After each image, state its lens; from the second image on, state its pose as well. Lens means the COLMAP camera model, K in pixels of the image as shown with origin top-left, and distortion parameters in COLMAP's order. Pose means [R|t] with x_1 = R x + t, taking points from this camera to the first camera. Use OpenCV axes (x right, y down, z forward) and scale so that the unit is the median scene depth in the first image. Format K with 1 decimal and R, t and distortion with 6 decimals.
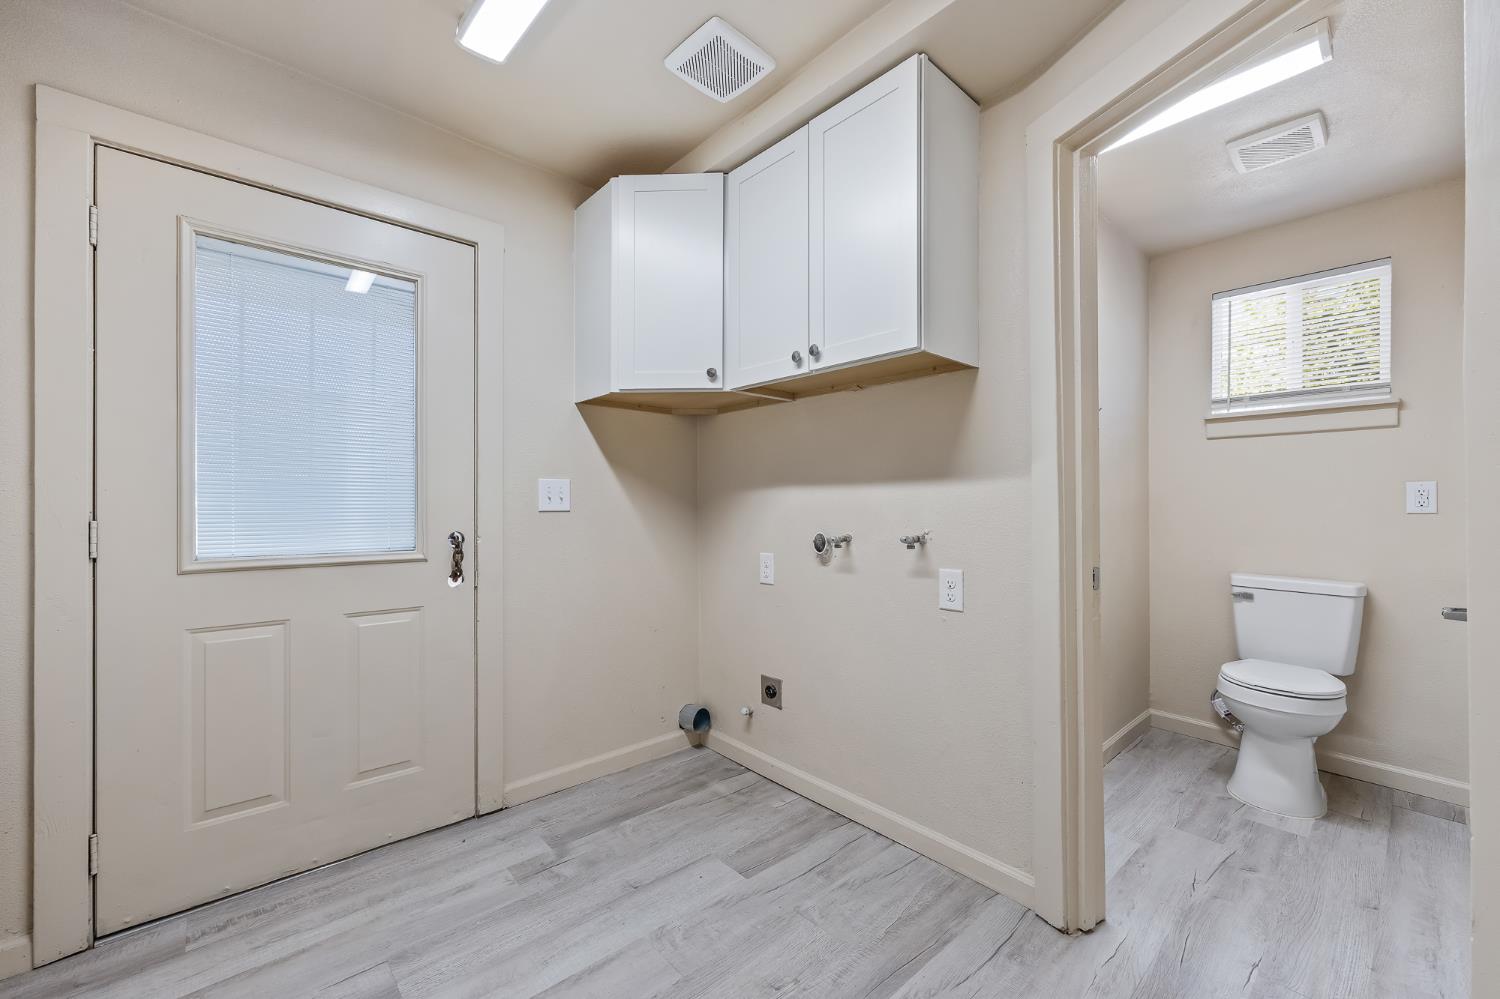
lens RADIAL K [[608.1, 0, 756.4], [0, 608.1, 507.2], [0, 0, 1]] dist [0.000331, 0.000681]
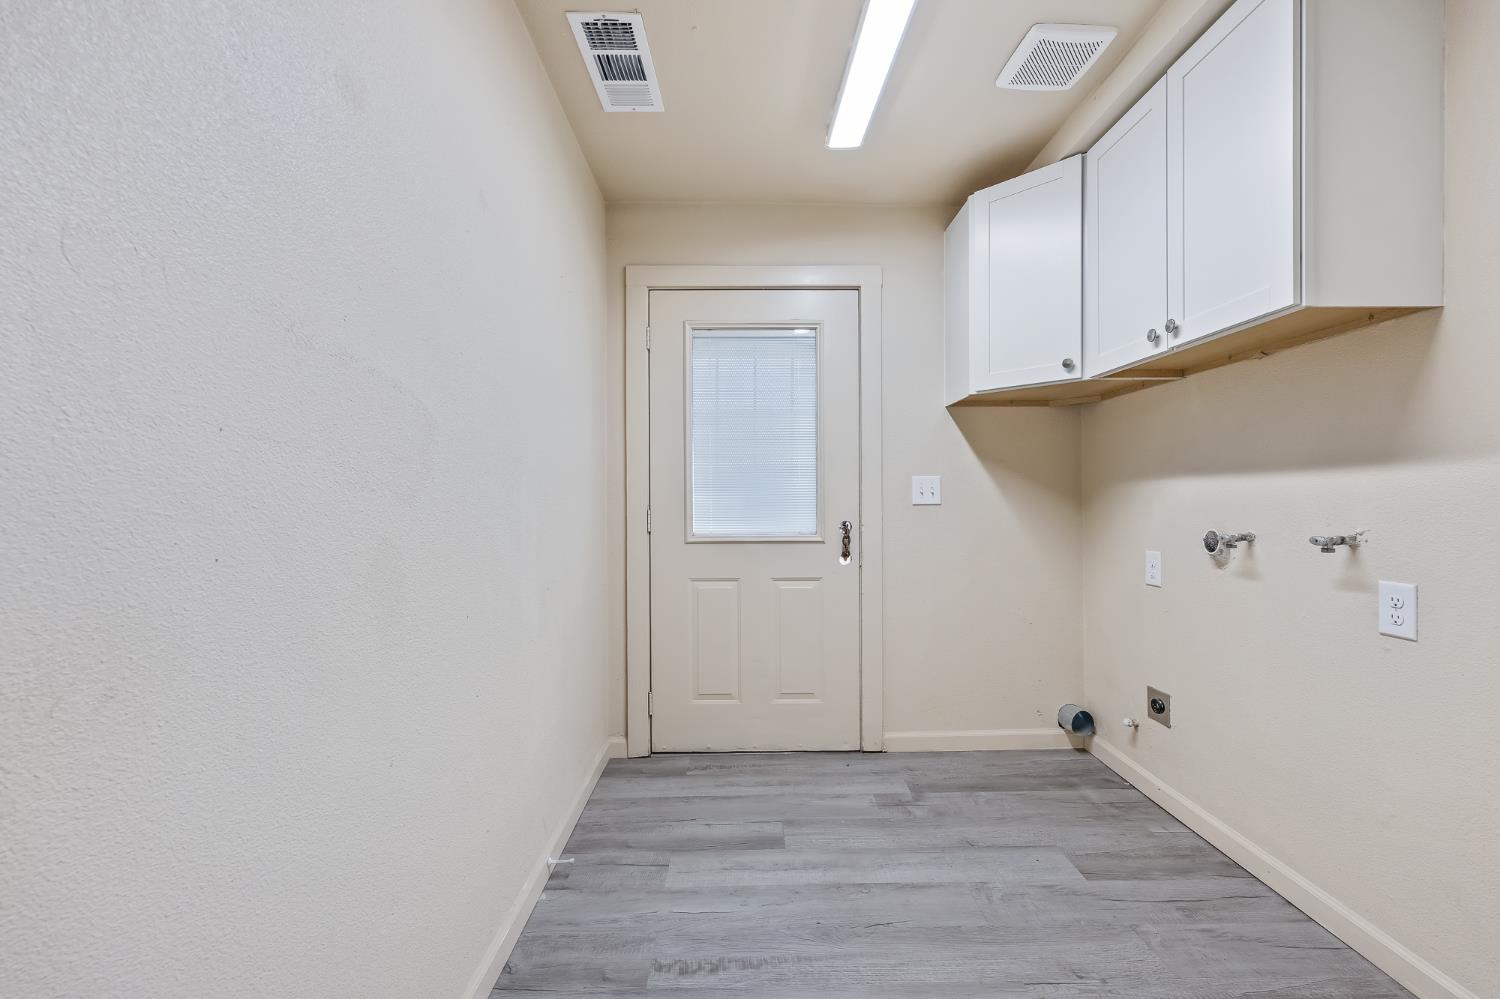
lens RADIAL K [[608.1, 0, 756.4], [0, 608.1, 507.2], [0, 0, 1]] dist [0.000331, 0.000681]
pose [[0.755651, 0.002872, -0.654968, 0.207531], [0.003936, 0.999952, 0.008926, -0.000015], [0.654963, -0.009323, 0.755604, -0.077913]]
